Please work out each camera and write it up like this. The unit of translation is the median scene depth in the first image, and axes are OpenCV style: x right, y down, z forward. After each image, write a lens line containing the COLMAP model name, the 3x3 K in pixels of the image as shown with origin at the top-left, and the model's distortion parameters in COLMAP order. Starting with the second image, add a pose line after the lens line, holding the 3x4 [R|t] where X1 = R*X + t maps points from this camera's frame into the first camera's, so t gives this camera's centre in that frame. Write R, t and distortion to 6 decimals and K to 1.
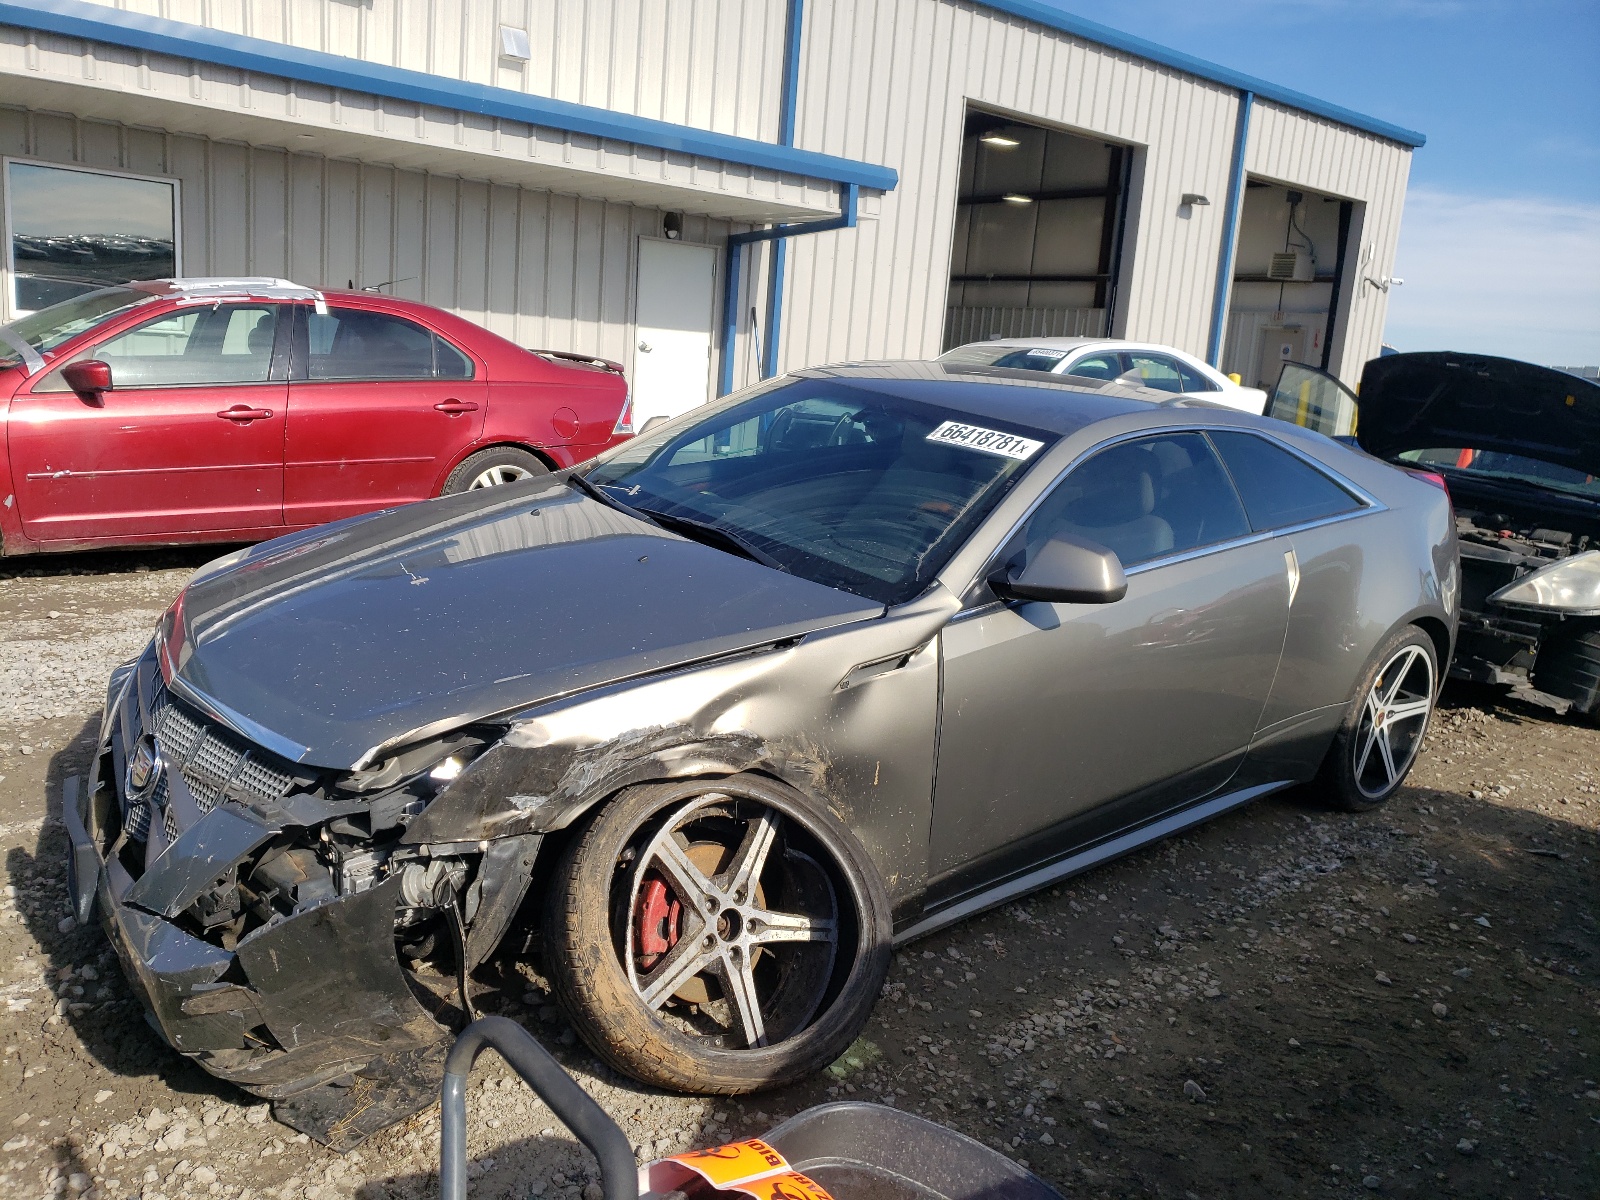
lens RADIAL K [[1263.3, 0, 801.9], [0, 1263.3, 552.3], [0, 0, 1]] dist [0.022237, -0.002928]
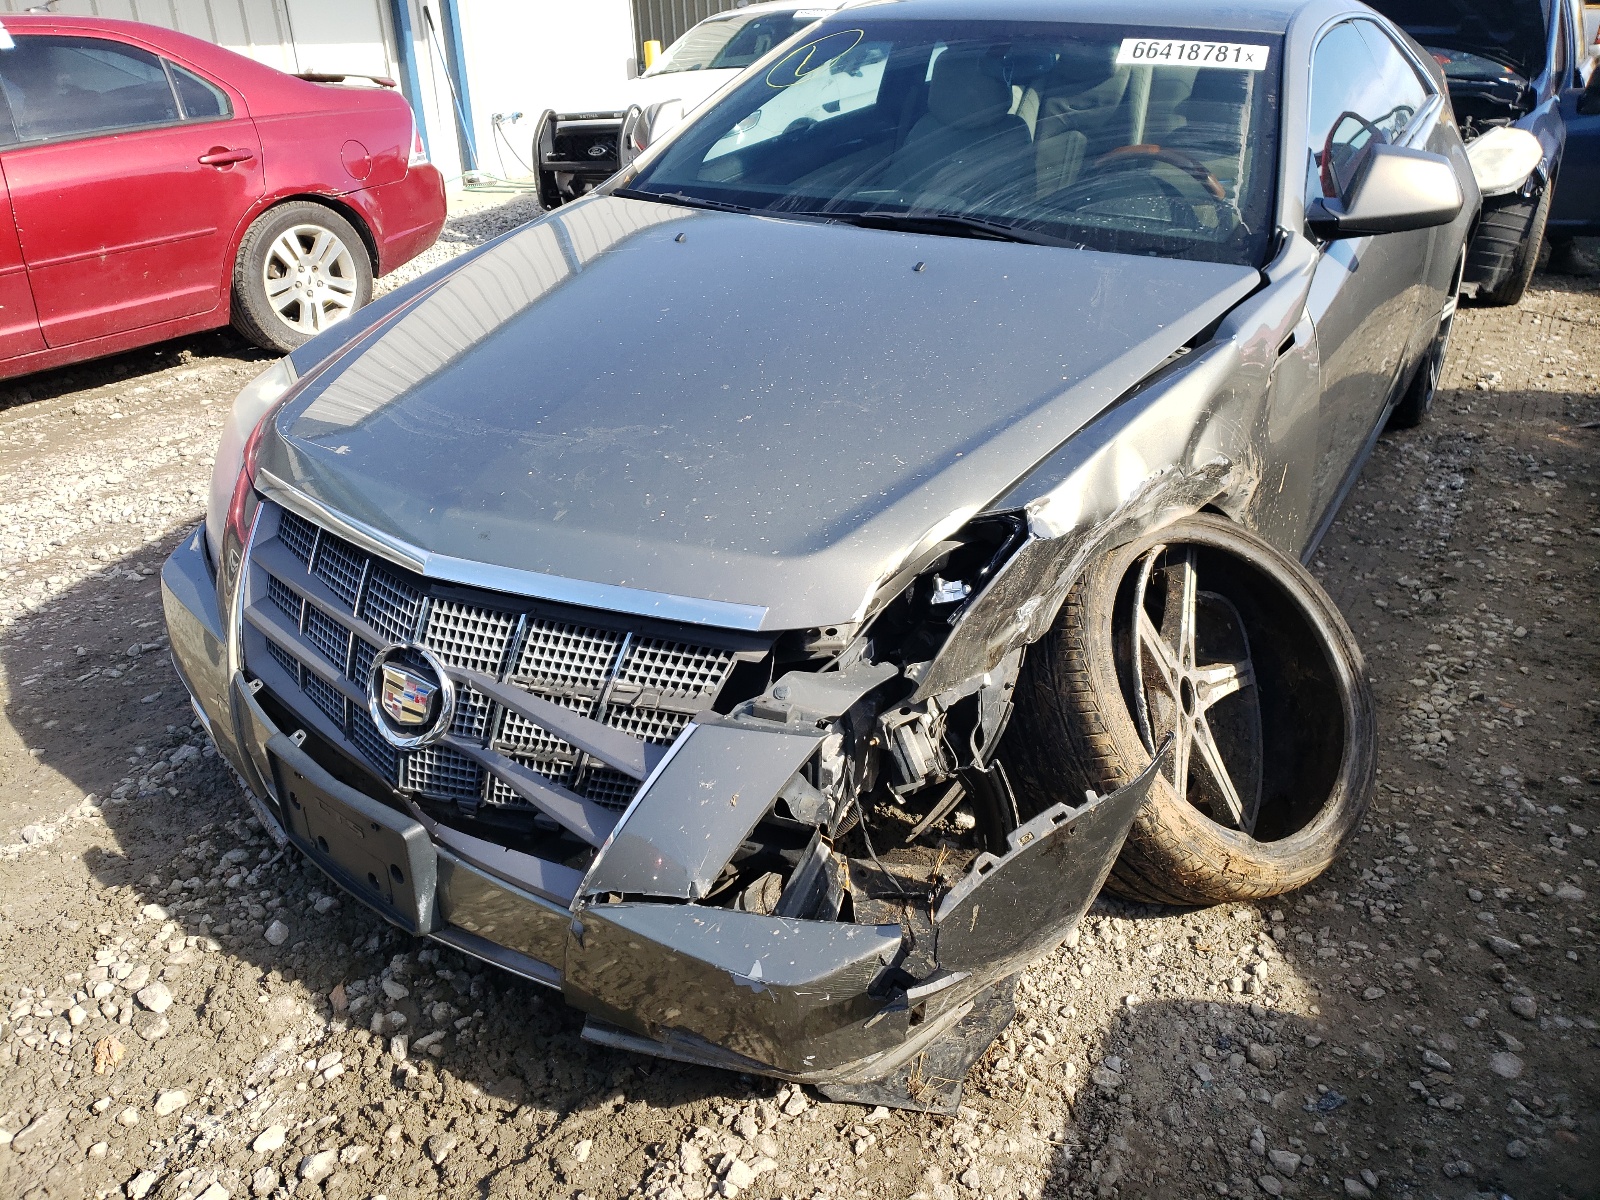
lens RADIAL K [[1263.3, 0, 801.9], [0, 1263.3, 552.3], [0, 0, 1]] dist [0.022237, -0.002928]
pose [[0.944014, -0.225350, 0.240947, -0.375142], [0.167467, 0.956585, 0.238536, -0.021461], [-0.284241, -0.184830, 0.940768, 0.266744]]
